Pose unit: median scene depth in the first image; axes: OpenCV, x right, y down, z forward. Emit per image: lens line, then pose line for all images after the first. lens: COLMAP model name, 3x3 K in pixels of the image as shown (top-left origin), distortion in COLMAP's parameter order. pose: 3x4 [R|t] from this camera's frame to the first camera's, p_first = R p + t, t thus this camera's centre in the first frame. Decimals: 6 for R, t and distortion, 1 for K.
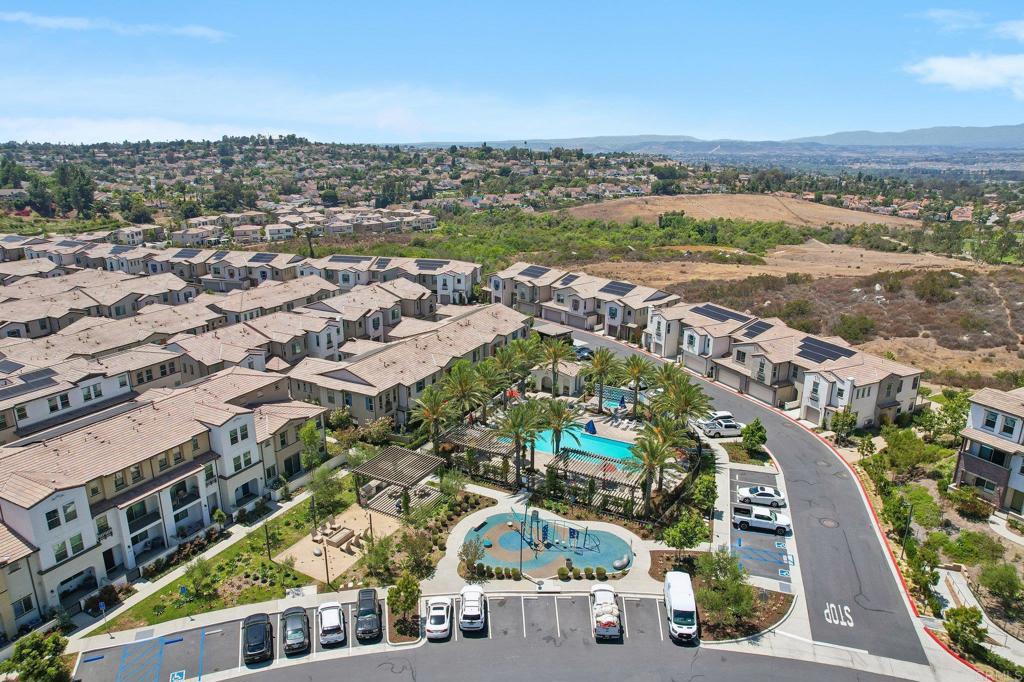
lens RADIAL K [[671.9, 0, 514.9], [0, 671.9, 346.9], [0, 0, 1]] dist [-0.071589, 0.059001]
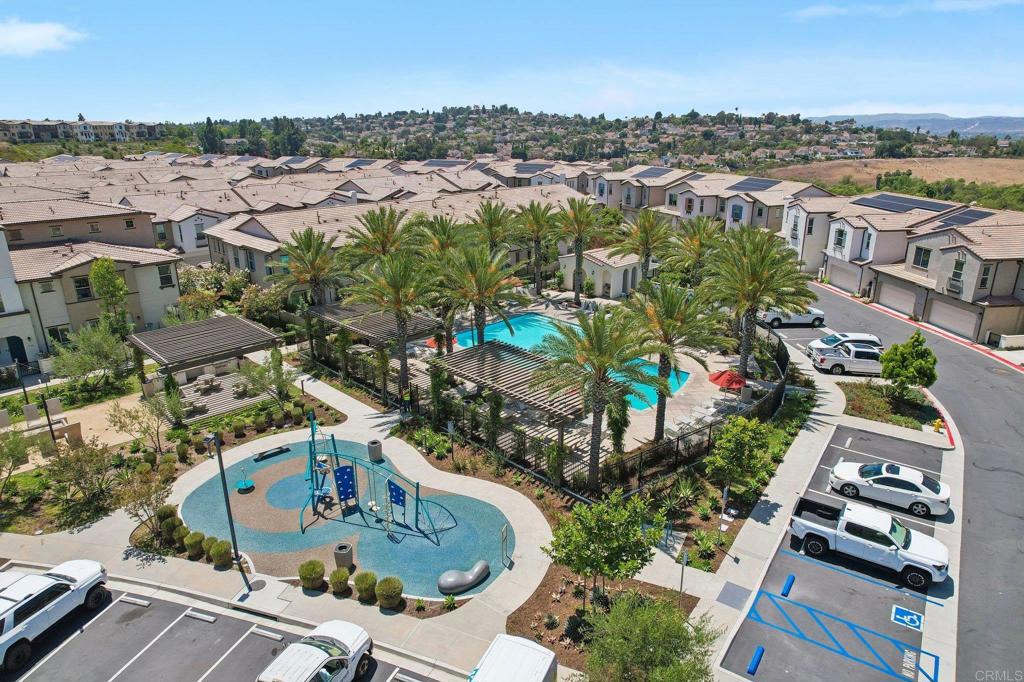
lens RADIAL K [[653.6, 0, 514.9], [0, 653.6, 345.3], [0, 0, 1]] dist [-0.077194, 0.068742]
pose [[0.951105, 0.091301, -0.295065, 0.165311], [-0.081240, 0.995623, 0.046206, 0.087423], [0.297993, -0.019976, 0.954359, 0.347924]]
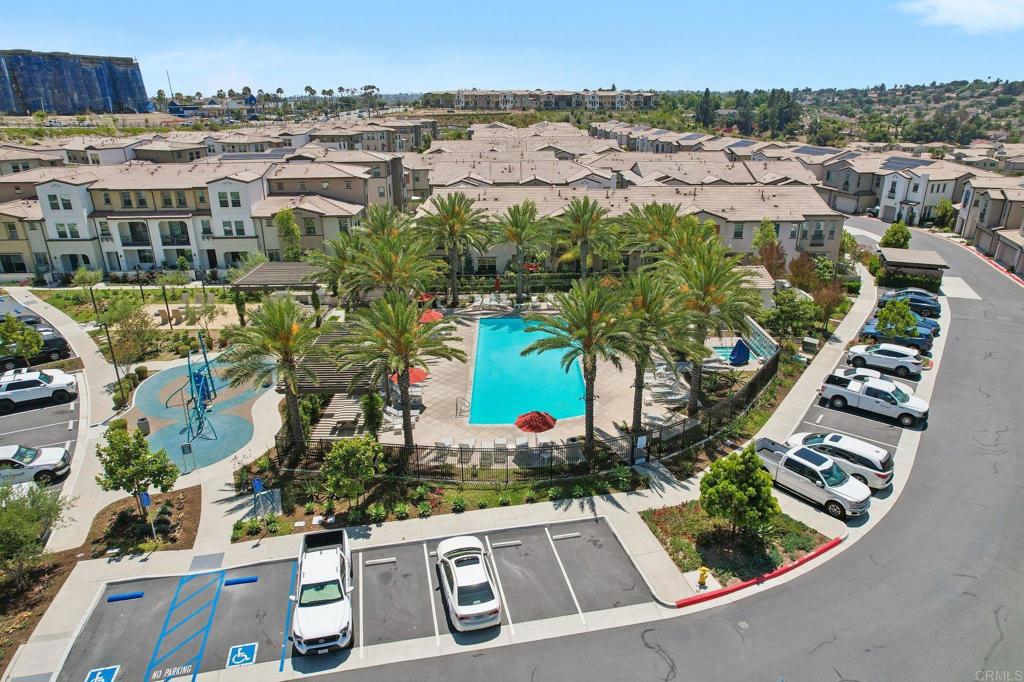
lens RADIAL K [[653.6, 0, 514.9], [0, 653.6, 345.3], [0, 0, 1]] dist [-0.077194, 0.068742]
pose [[0.476781, 0.310501, -0.822356, 0.409972], [-0.249813, 0.944823, 0.211906, 0.015207], [0.842777, 0.104402, 0.528040, 0.532538]]
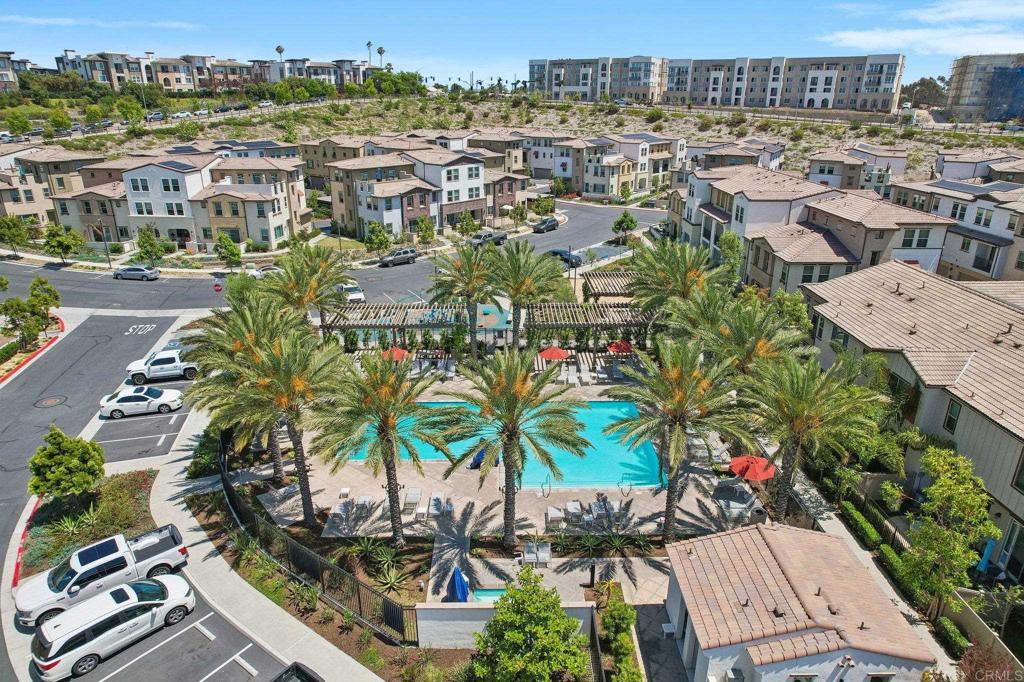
lens RADIAL K [[653.6, 0, 514.9], [0, 653.6, 345.3], [0, 0, 1]] dist [-0.077194, 0.068742]
pose [[-0.876412, 0.163529, -0.452947, 0.213113], [-0.150951, 0.799883, 0.580862, -0.135782], [0.457293, 0.577447, -0.676342, 0.986187]]
